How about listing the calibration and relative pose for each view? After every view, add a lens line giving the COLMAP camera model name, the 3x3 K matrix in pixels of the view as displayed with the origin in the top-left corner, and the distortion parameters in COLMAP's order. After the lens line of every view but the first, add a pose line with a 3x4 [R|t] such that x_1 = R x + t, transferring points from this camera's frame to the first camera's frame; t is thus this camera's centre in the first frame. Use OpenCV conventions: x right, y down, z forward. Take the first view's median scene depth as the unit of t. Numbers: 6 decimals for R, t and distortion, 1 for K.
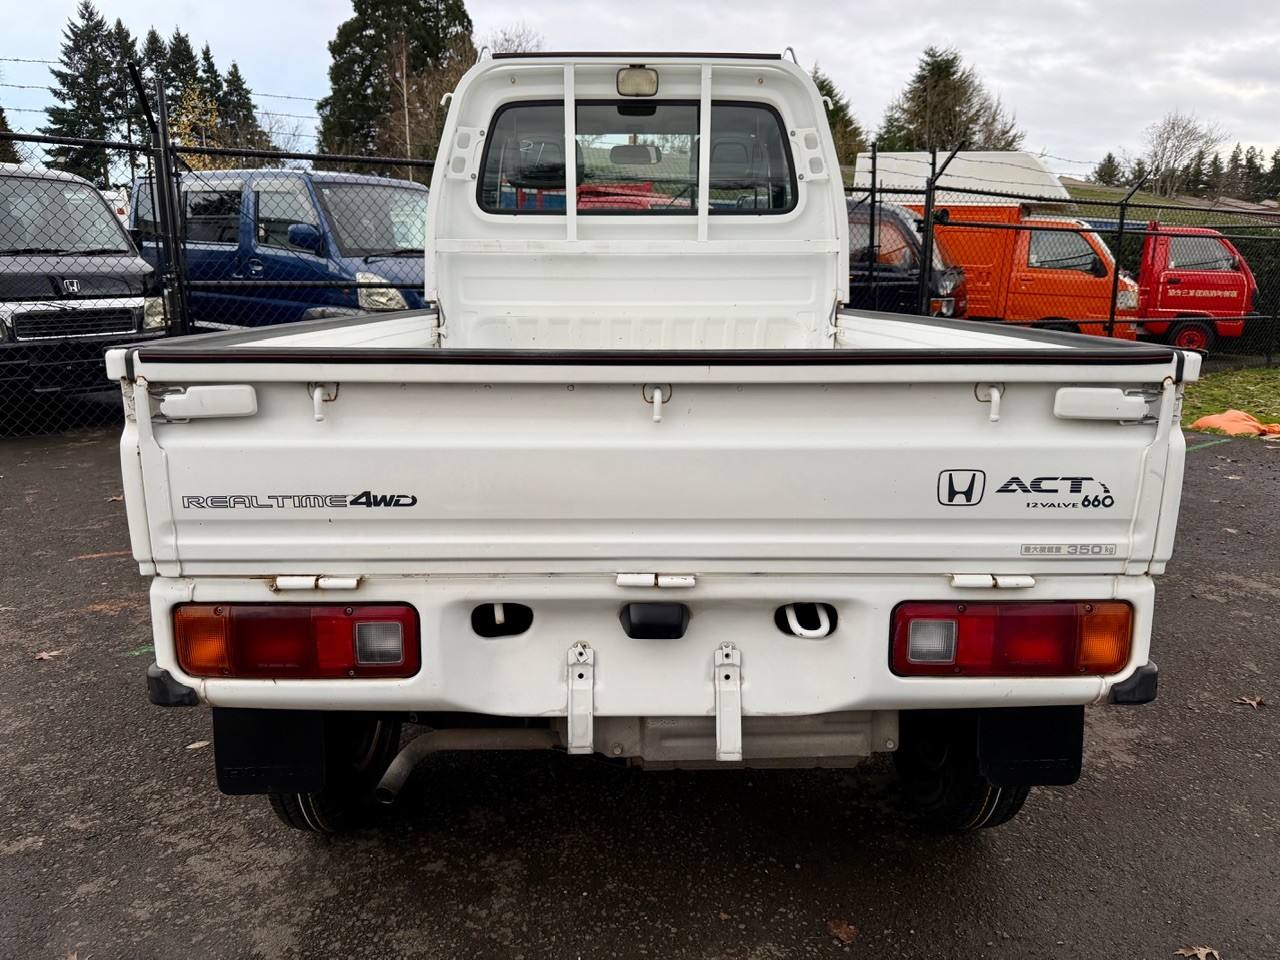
lens RADIAL K [[907.6, 0, 635.5], [0, 907.6, 471.8], [0, 0, 1]] dist [0.038665, -0.053270]
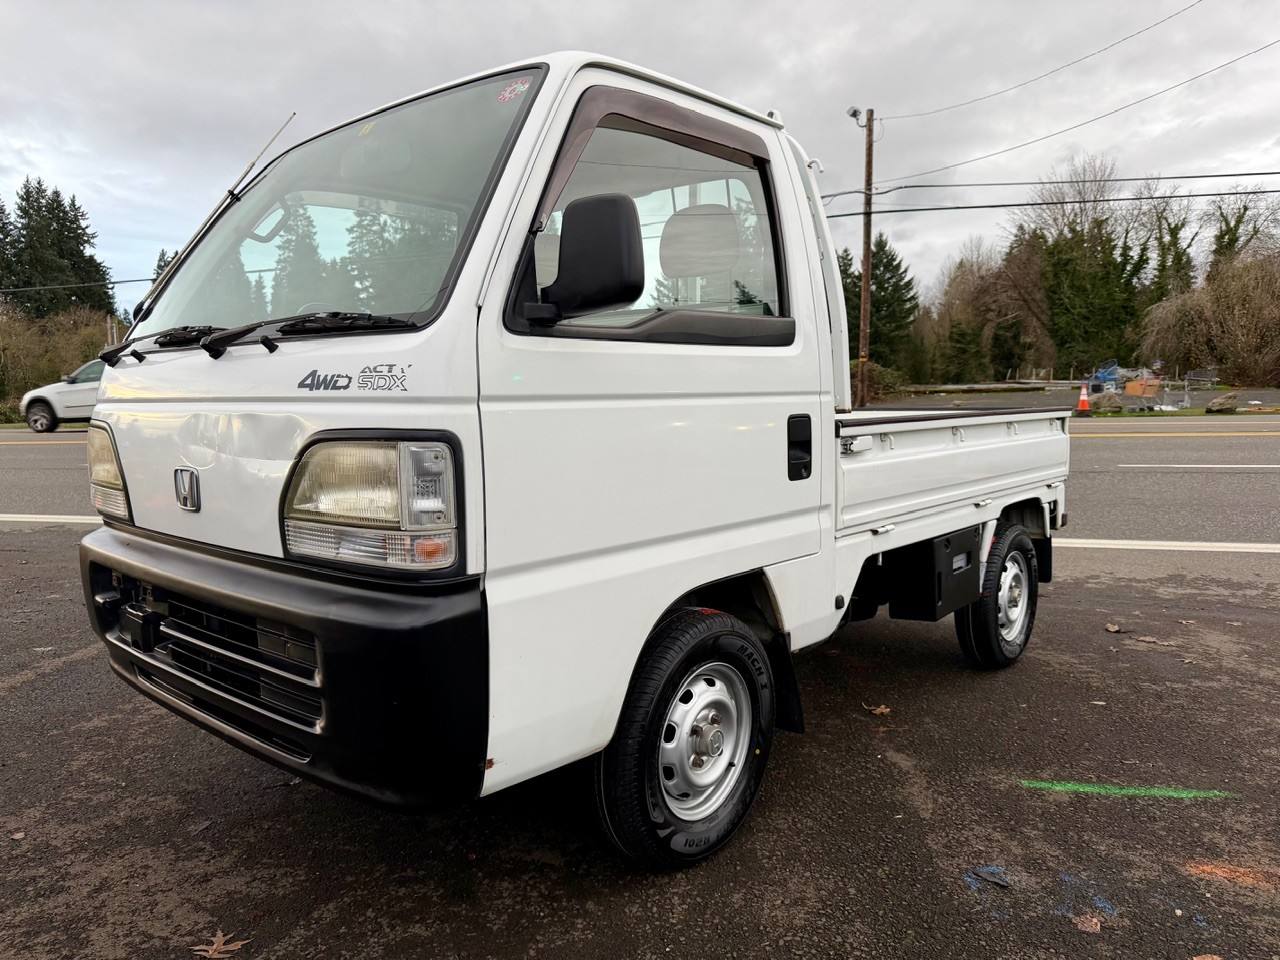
lens RADIAL K [[907.6, 0, 637.6], [0, 907.6, 476.0], [0, 0, 1]] dist [0.038665, -0.053270]
pose [[-0.745011, -0.055039, 0.664778, -1.224160], [0.143049, 0.960222, 0.239814, -0.689158], [-0.651533, 0.273760, -0.707503, 3.343709]]
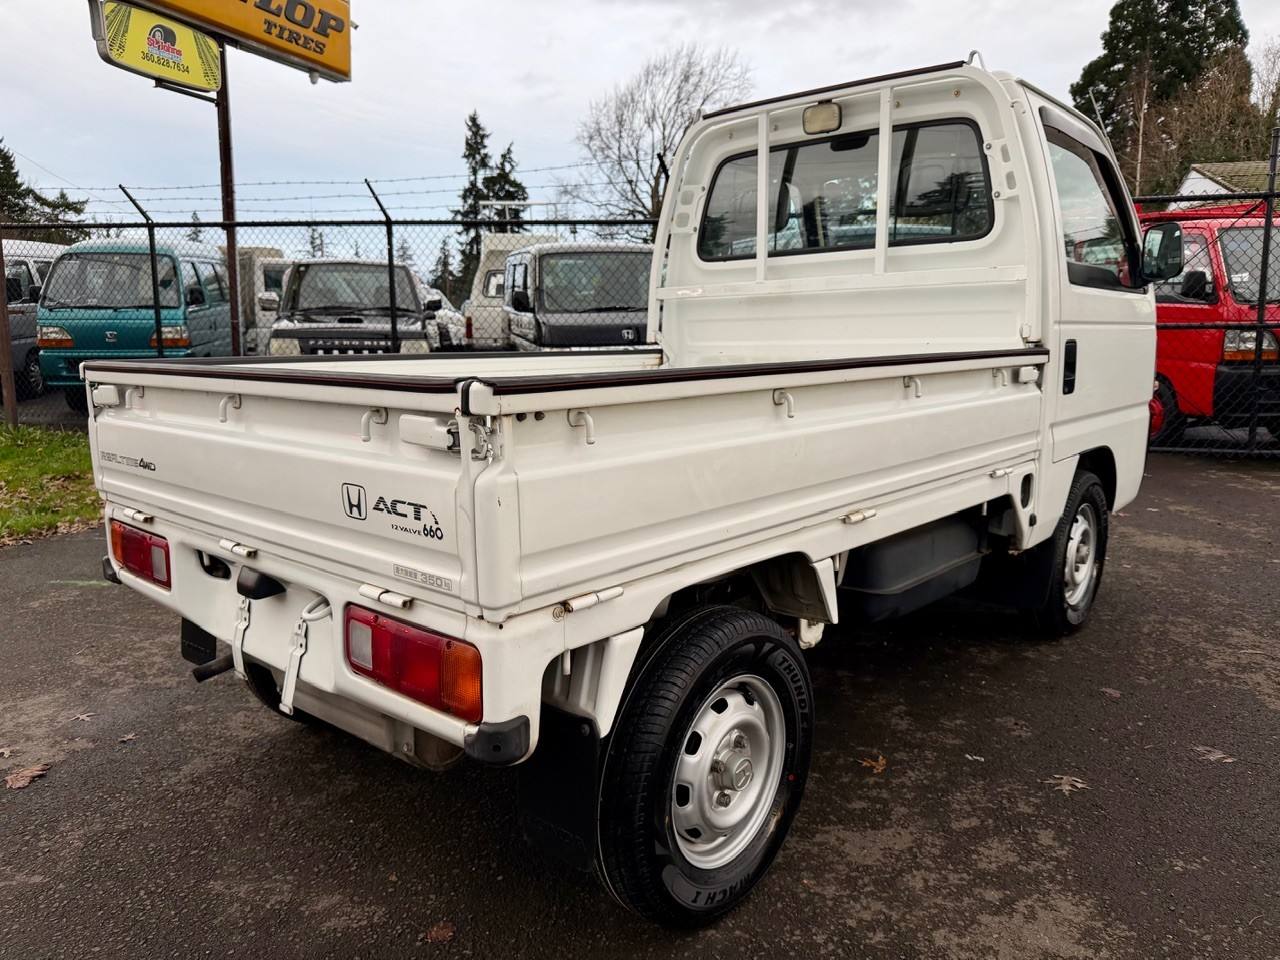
lens RADIAL K [[907.6, 0, 632.9], [0, 907.6, 470.2], [0, 0, 1]] dist [0.038665, -0.053270]
pose [[0.731605, 0.091564, -0.675552, 1.056121], [-0.127248, 0.991865, -0.003370, -0.046045], [0.669748, 0.088428, 0.737305, 0.333718]]
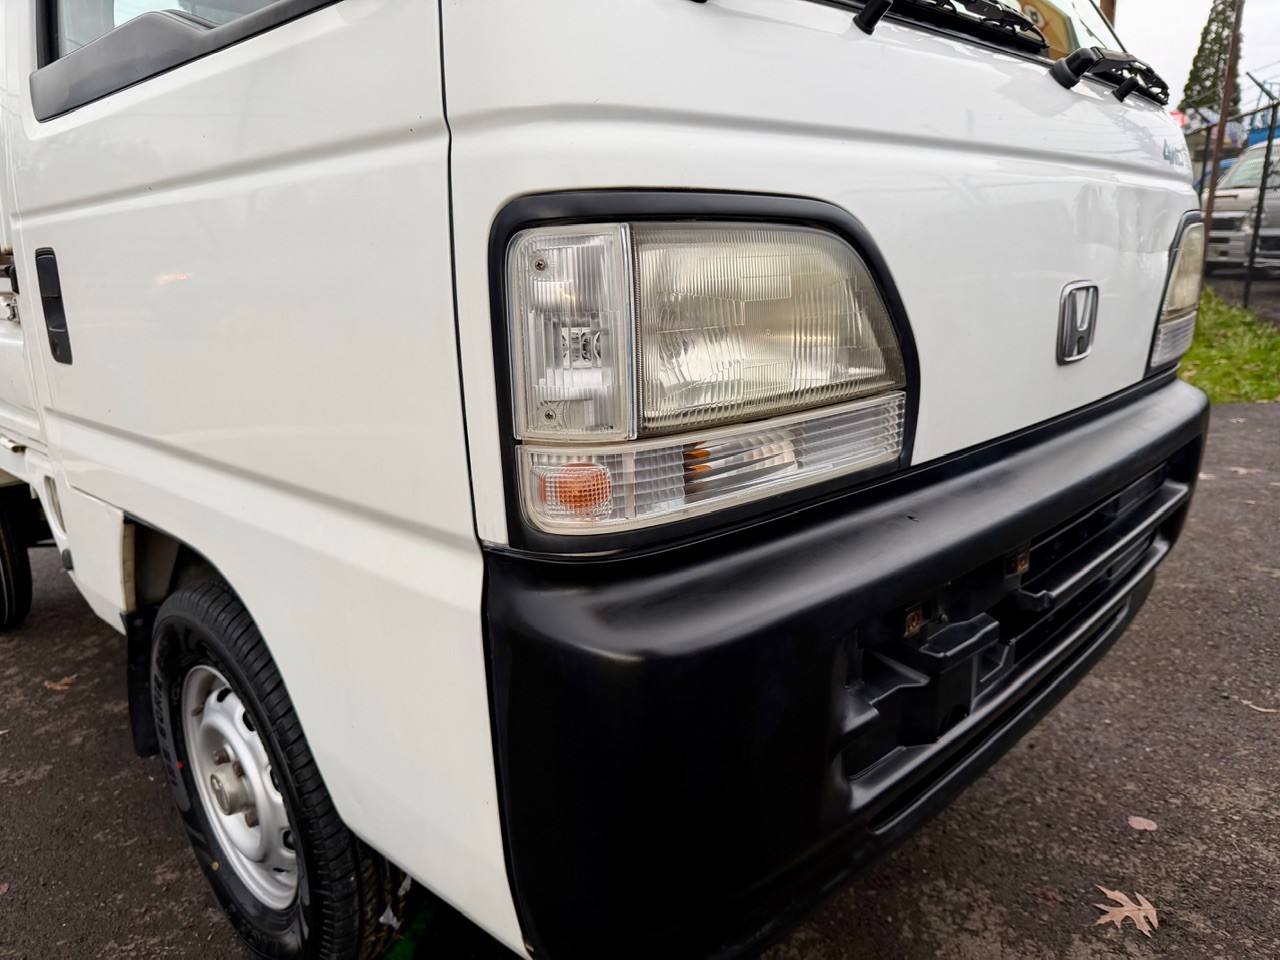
lens RADIAL K [[907.6, 0, 644.7], [0, 907.6, 489.4], [0, 0, 1]] dist [0.038665, -0.053270]
pose [[-0.703102, 0.198114, -0.682934, 0.684814], [-0.113278, 0.916935, 0.382620, -0.580073], [0.702009, 0.346382, -0.622257, 3.121251]]
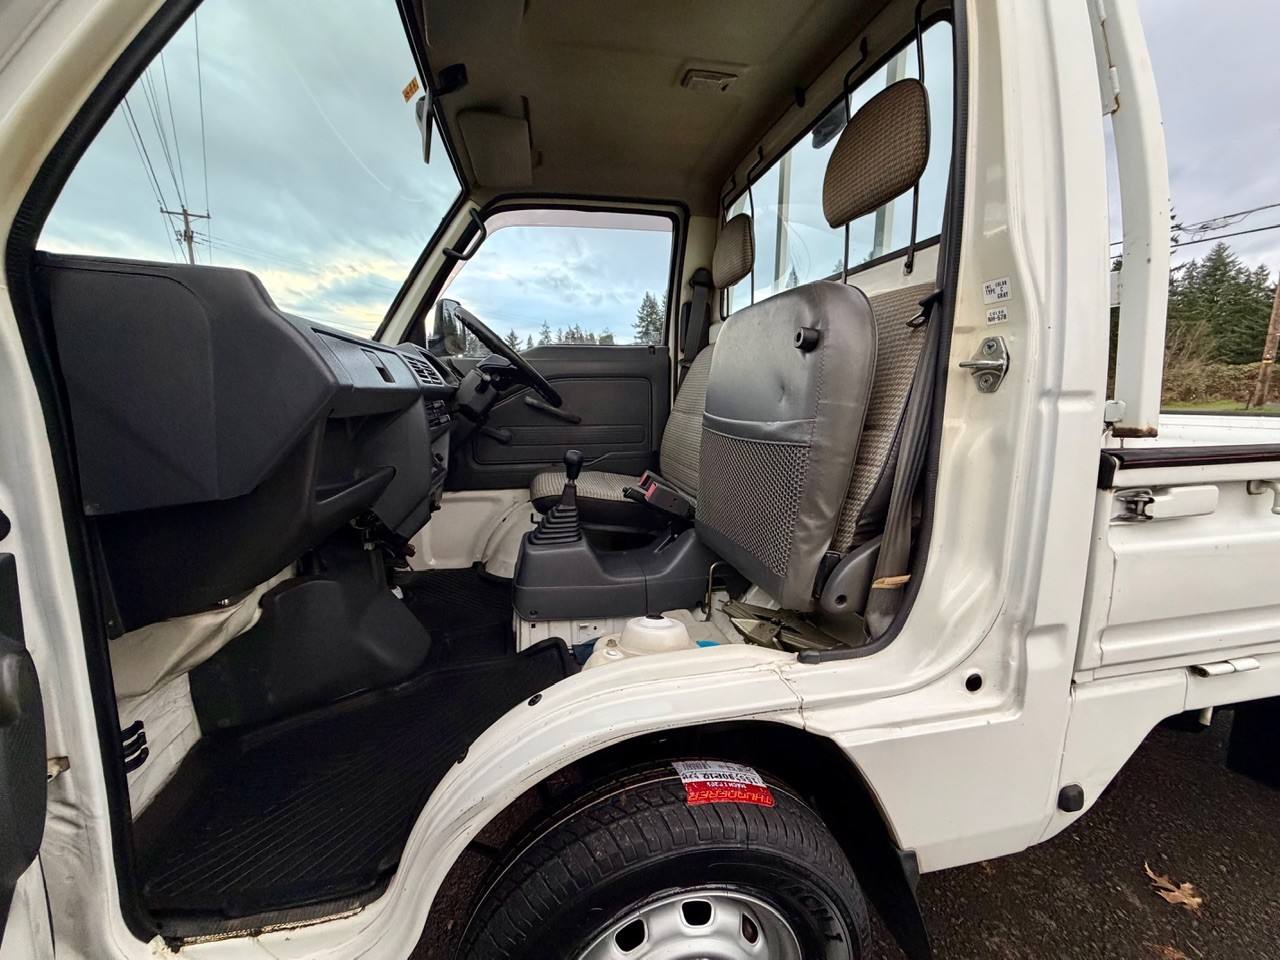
lens RADIAL K [[507.3, 0, 637.9], [0, 507.3, 471.4], [0, 0, 1]] dist [-0.002452, 0.000736]
pose [[-0.196391, -0.153000, 0.968515, -0.771076], [0.200529, 0.960607, 0.192413, -0.502264], [-0.959801, 0.232003, -0.157973, 2.444163]]
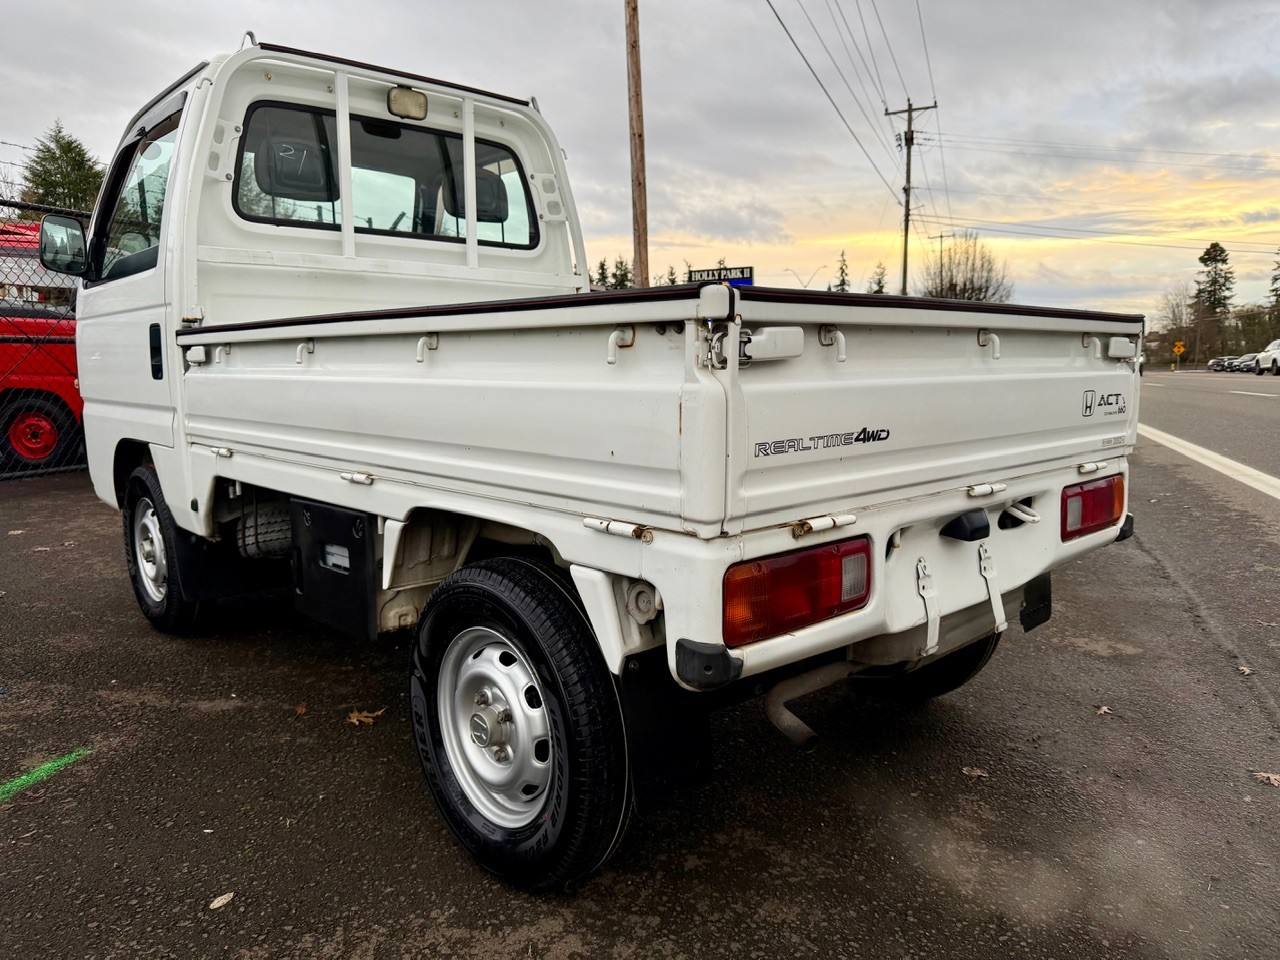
lens RADIAL K [[907.6, 0, 654.5], [0, 907.6, 459.2], [0, 0, 1]] dist [0.038665, -0.053270]
pose [[0.737649, -0.081390, 0.670261, -0.948095], [0.145547, 0.988537, -0.040142, 0.051491], [-0.659310, 0.127166, 0.741039, 0.290752]]
